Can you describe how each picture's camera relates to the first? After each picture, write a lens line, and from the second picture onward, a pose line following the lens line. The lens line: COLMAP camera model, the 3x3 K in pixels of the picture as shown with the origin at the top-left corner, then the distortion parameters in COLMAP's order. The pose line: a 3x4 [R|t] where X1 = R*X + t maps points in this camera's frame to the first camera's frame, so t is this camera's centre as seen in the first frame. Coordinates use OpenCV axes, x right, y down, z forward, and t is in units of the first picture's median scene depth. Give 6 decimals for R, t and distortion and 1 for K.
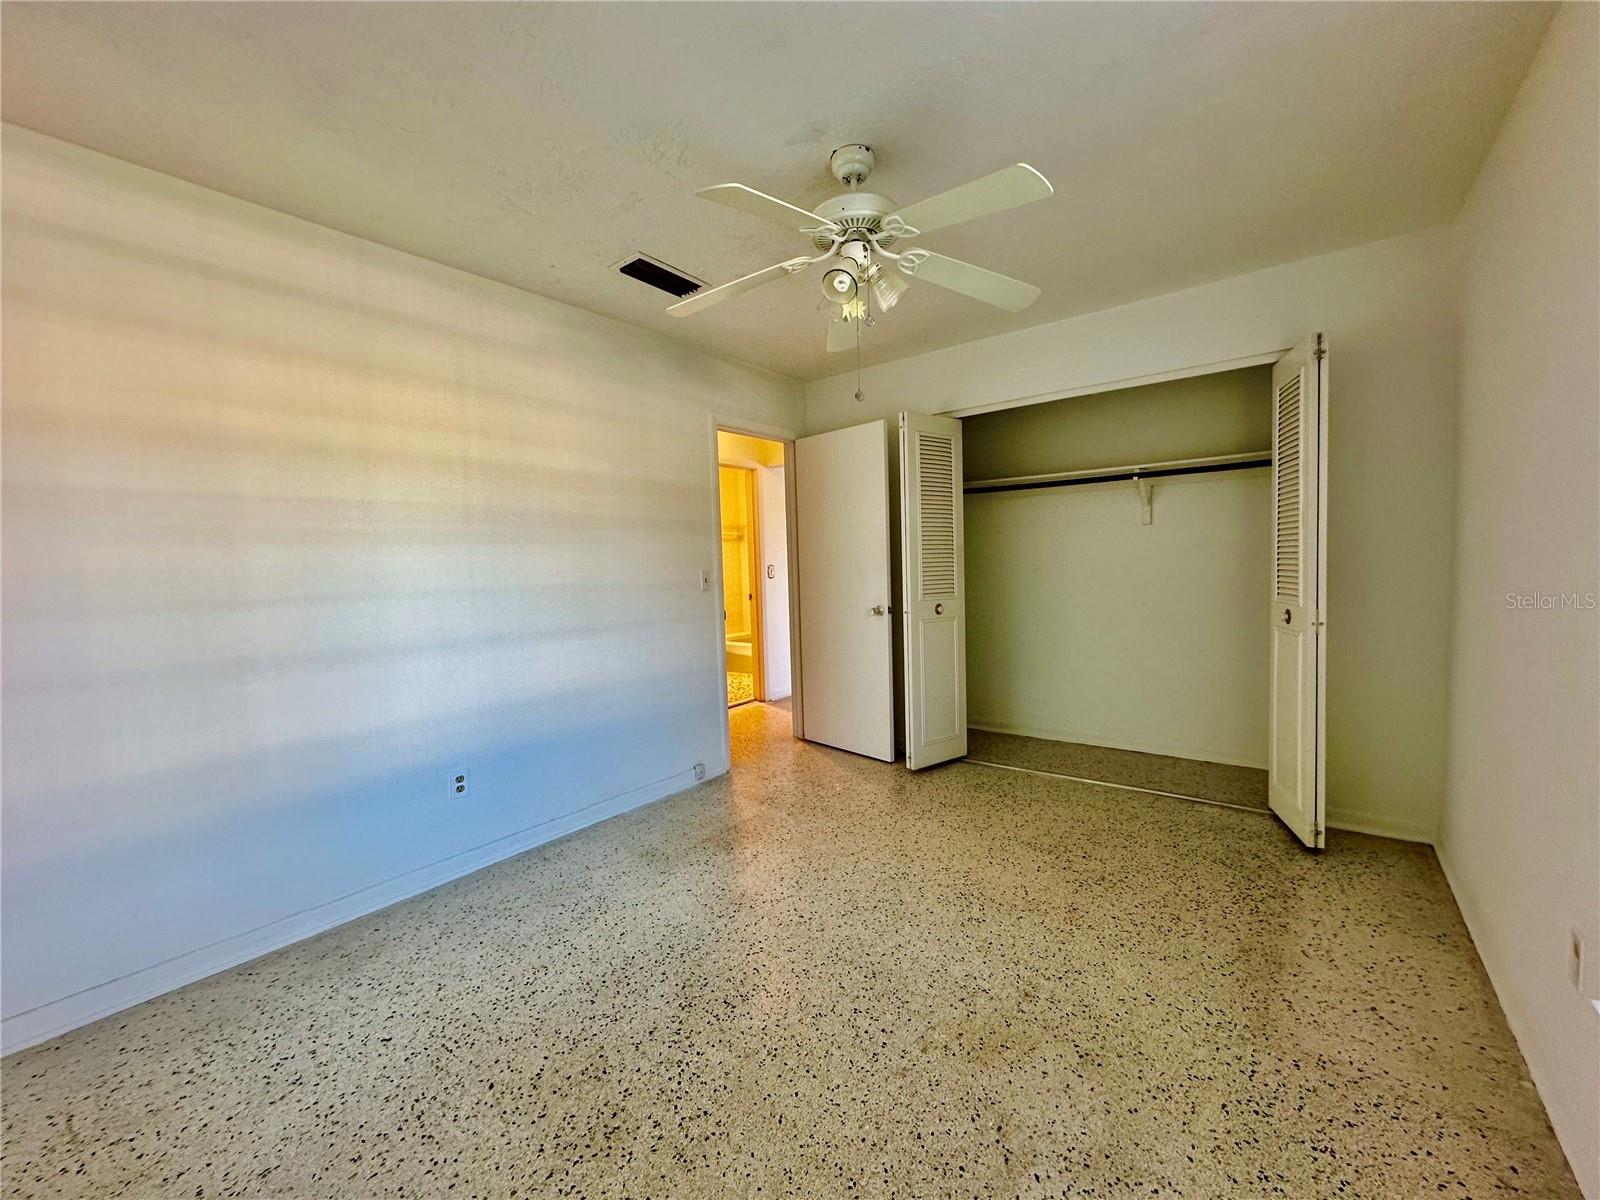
lens RADIAL K [[636.6, 0, 799.3], [0, 636.6, 602.5], [0, 0, 1]] dist [-0.002804, 0.000685]
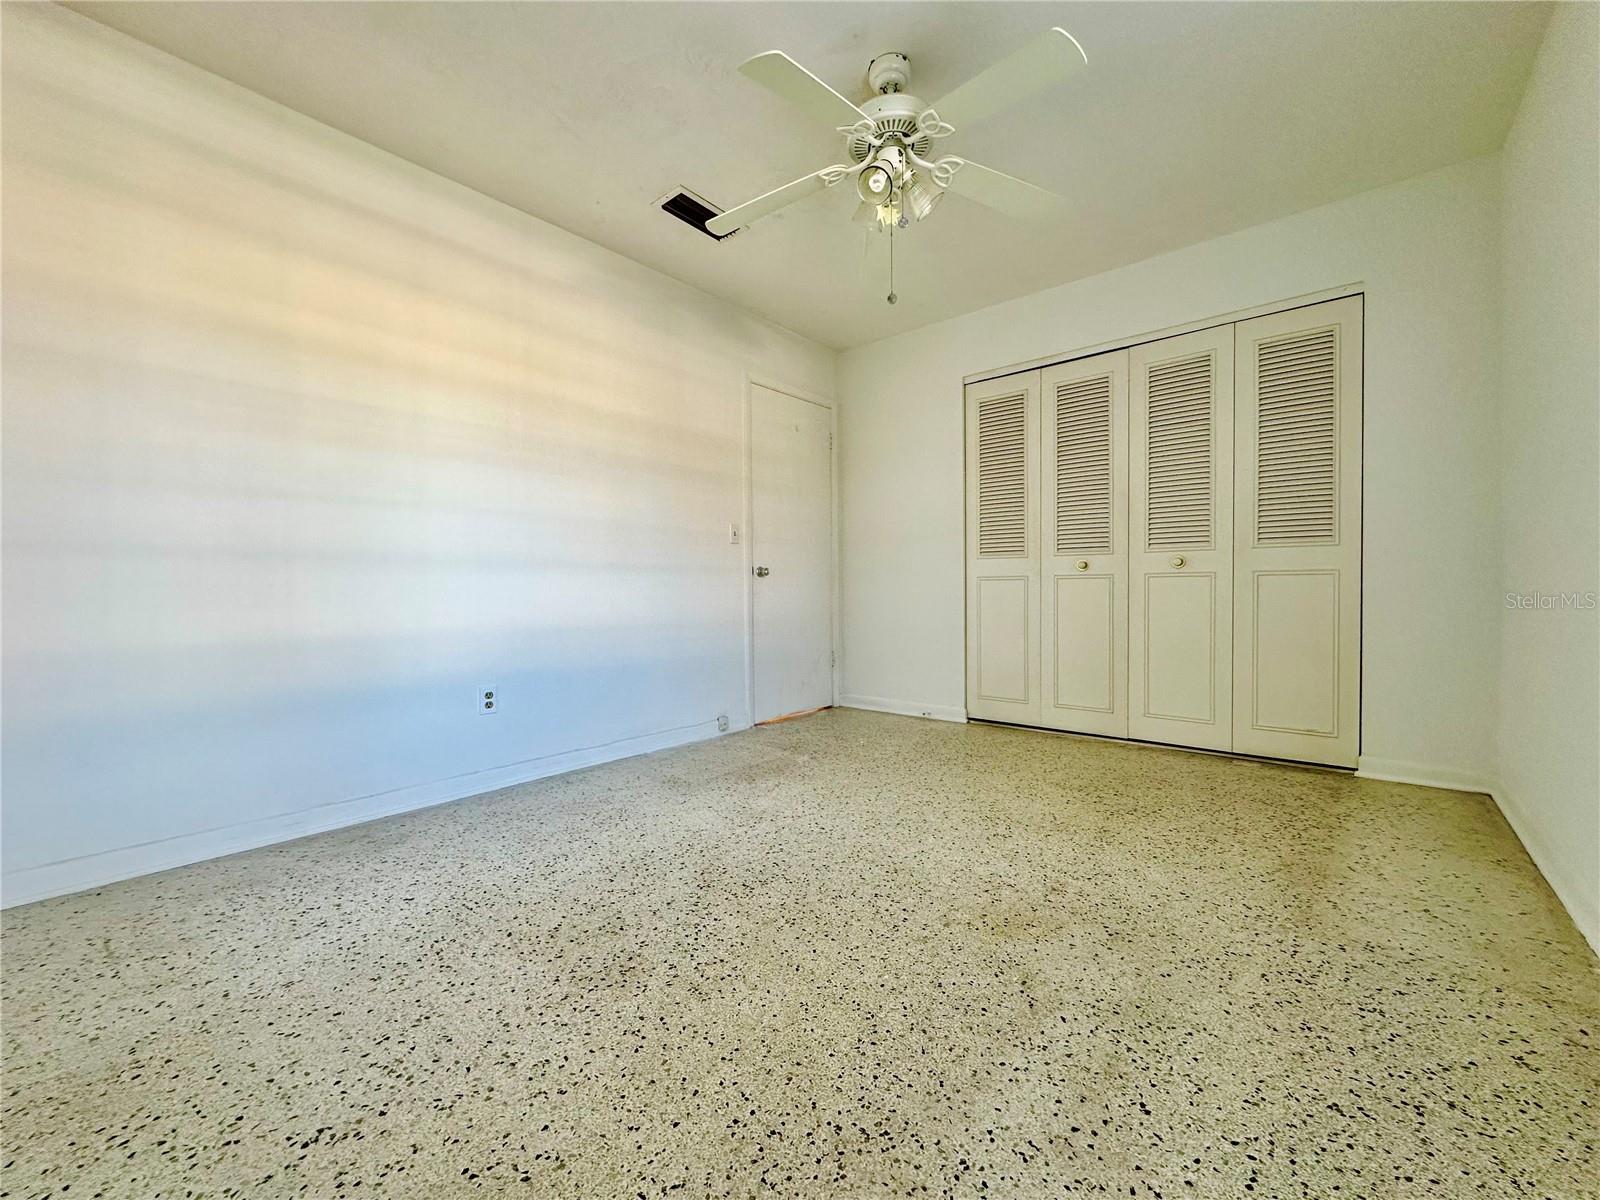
lens RADIAL K [[638.9, 0, 798.8], [0, 638.9, 602.1], [0, 0, 1]] dist [-0.004167, 0.000946]
pose [[0.998801, 0.023257, -0.043089, 0.000928], [-0.025015, 0.998857, -0.040729, 0.194898], [0.042092, 0.041758, 0.998241, -0.003481]]
